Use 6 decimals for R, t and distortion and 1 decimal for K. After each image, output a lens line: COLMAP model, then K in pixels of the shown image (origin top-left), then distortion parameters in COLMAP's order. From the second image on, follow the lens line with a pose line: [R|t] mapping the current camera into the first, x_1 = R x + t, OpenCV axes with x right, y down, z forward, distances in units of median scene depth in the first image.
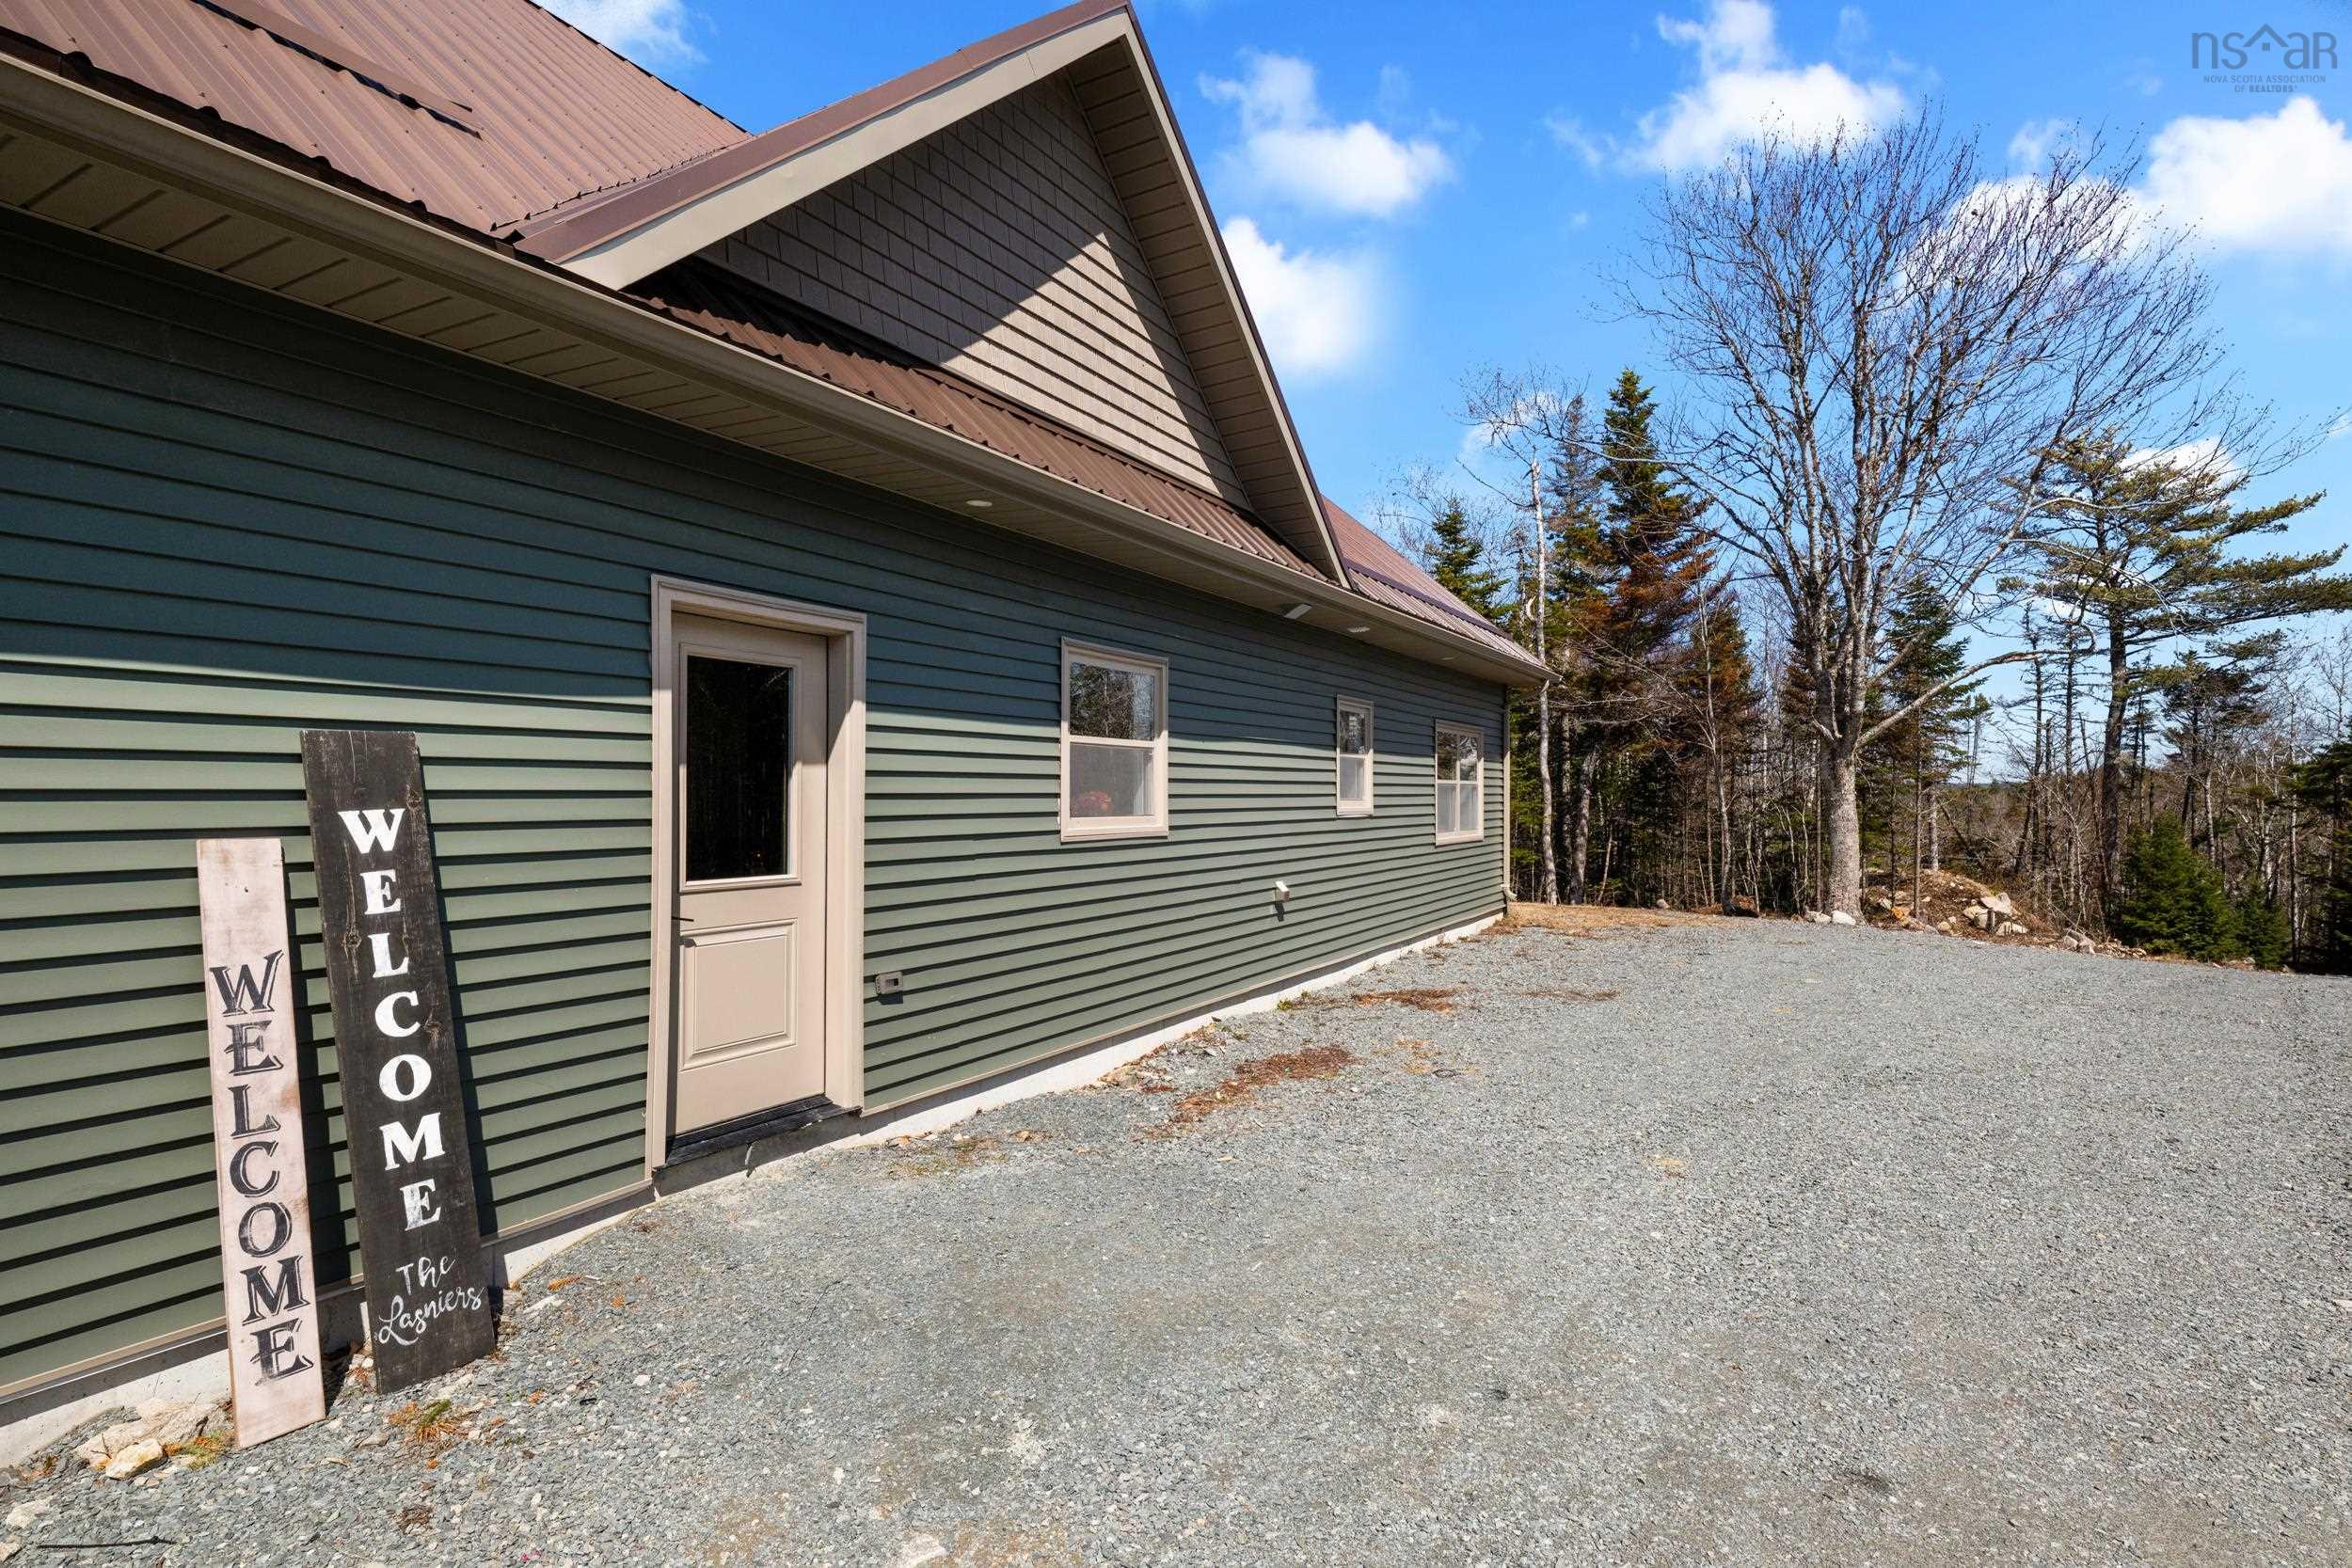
lens RADIAL K [[1206.2, 0, 1176.0], [0, 1206.2, 784.0], [0, 0, 1]] dist [-0.002504, -0.000285]
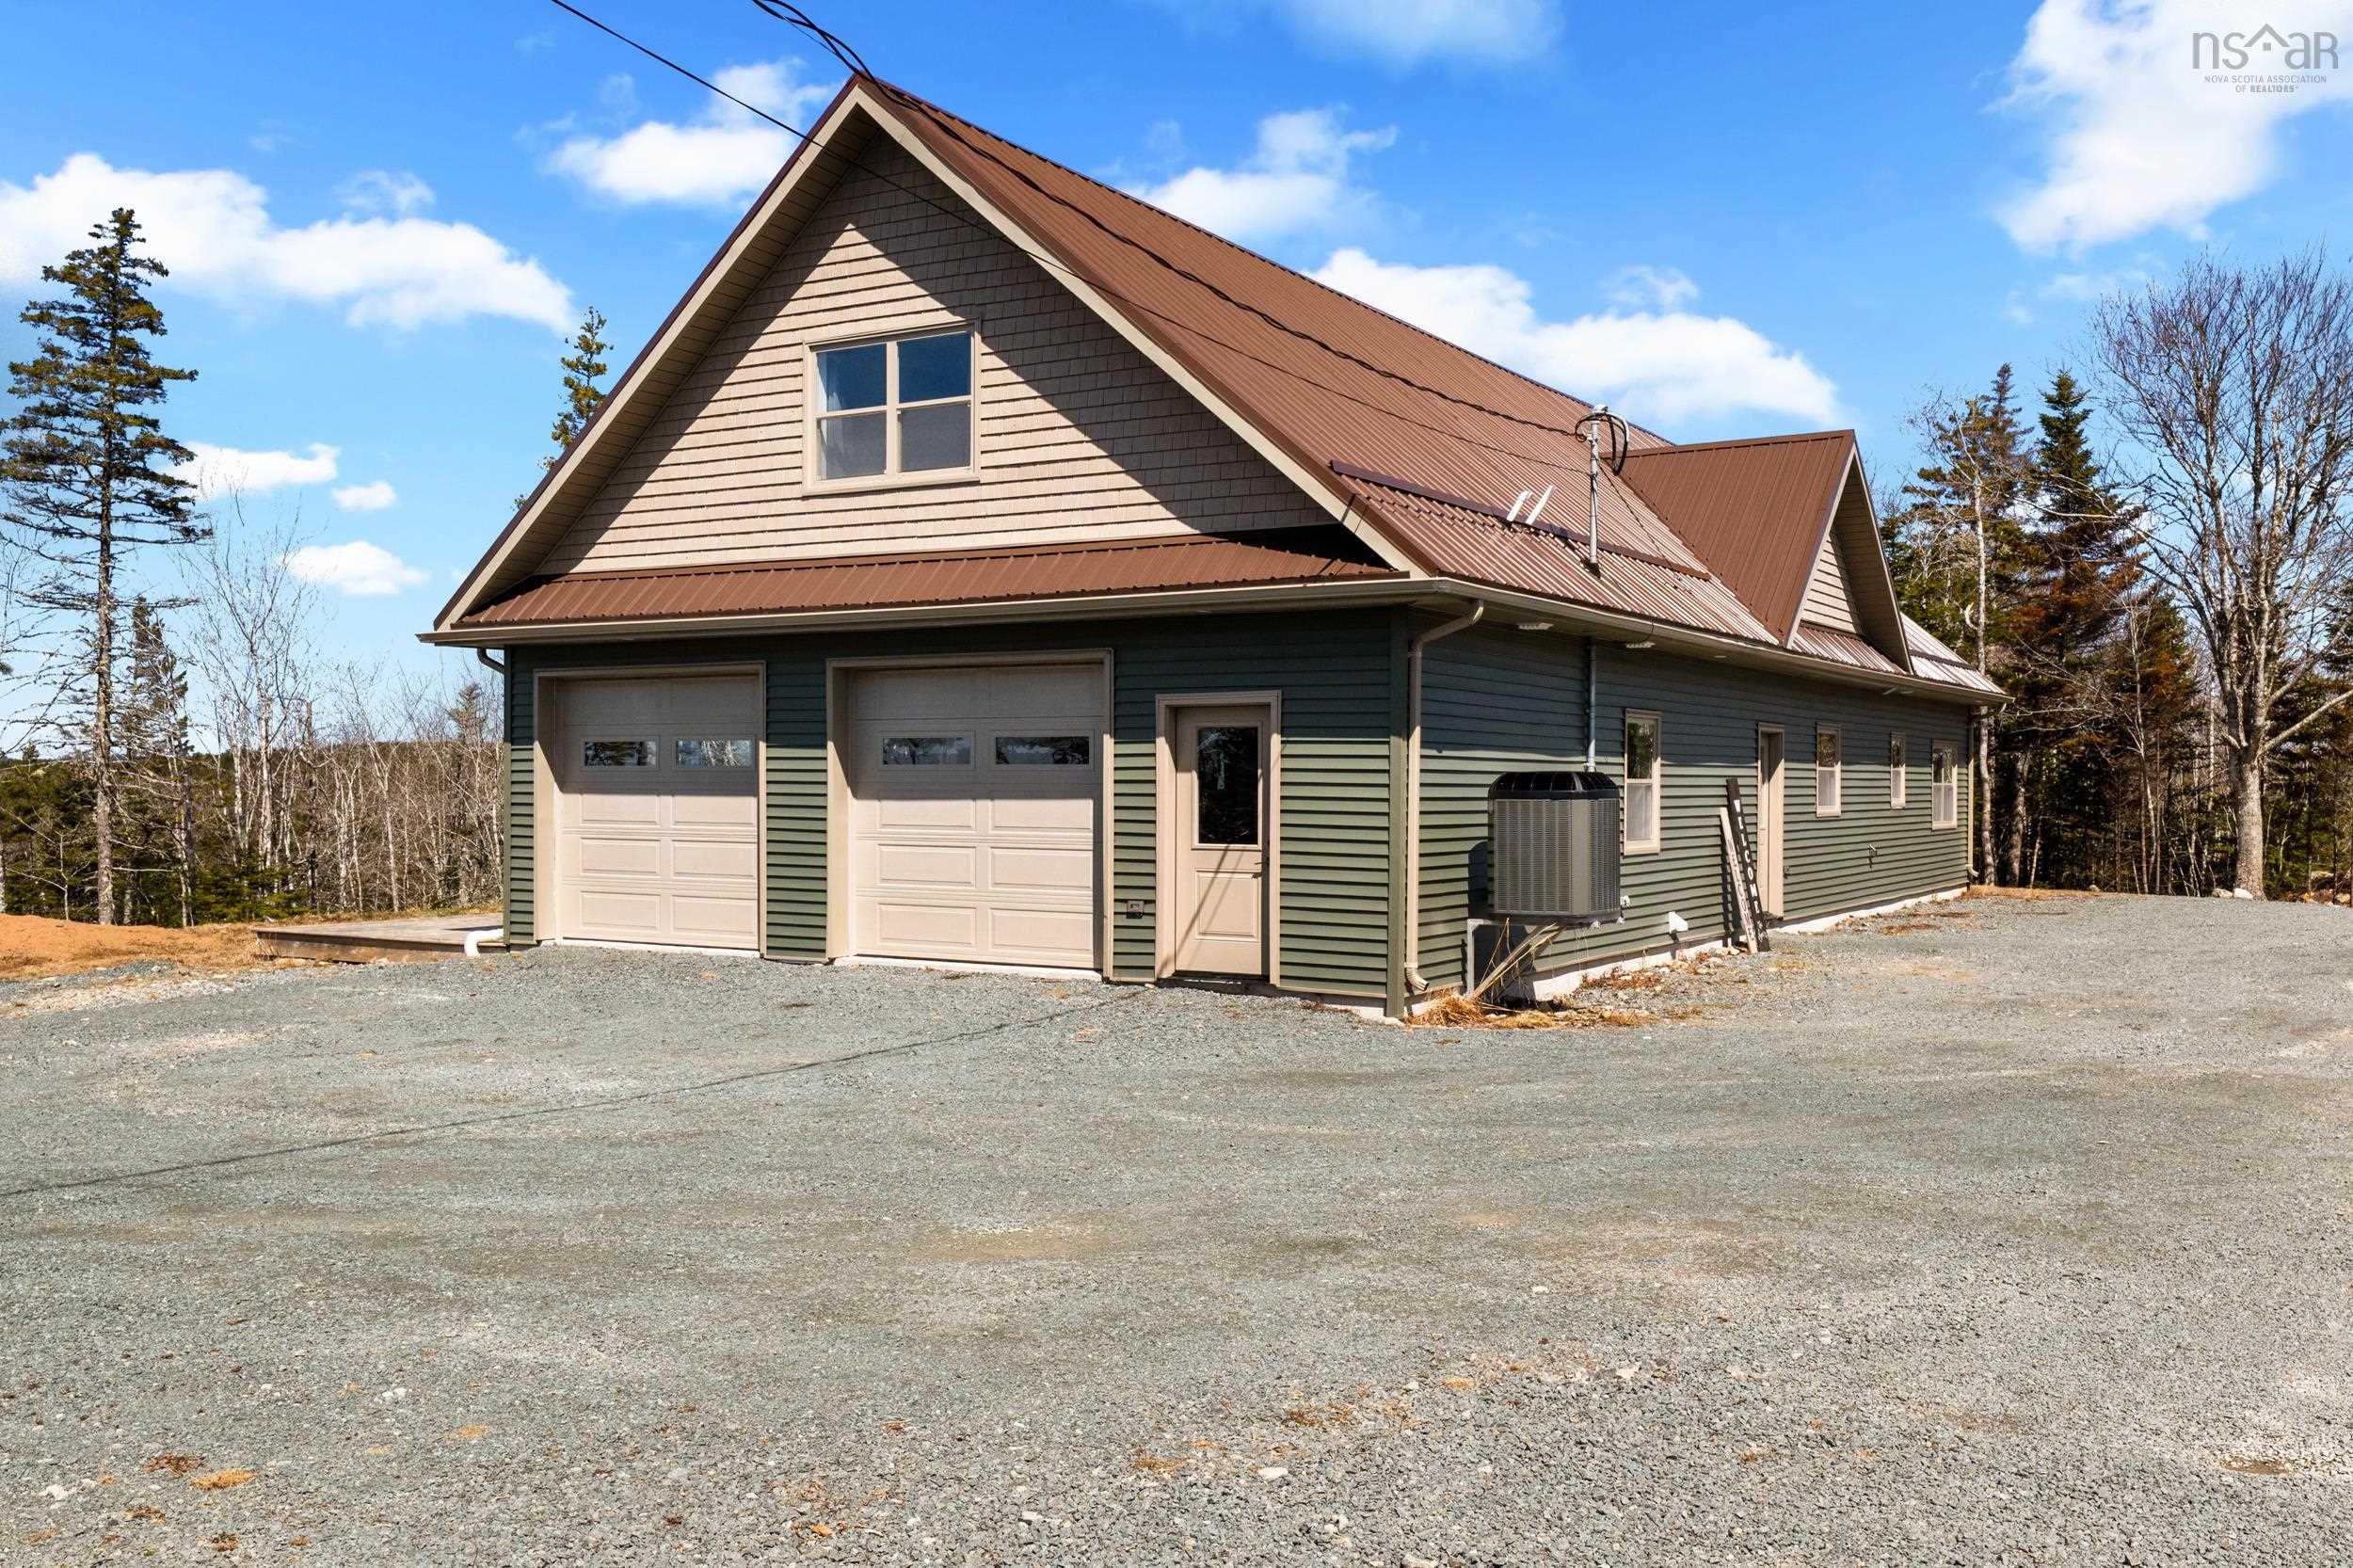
lens RADIAL K [[2085.6, 0, 1176.5], [0, 2085.6, 784.0], [0, 0, 1]] dist [0.001400, 0.002984]
pose [[0.999555, 0.003428, -0.029639, -0.429096], [-0.003178, 0.999959, 0.008453, -0.014802], [0.029667, -0.008355, 0.999525, -1.053436]]
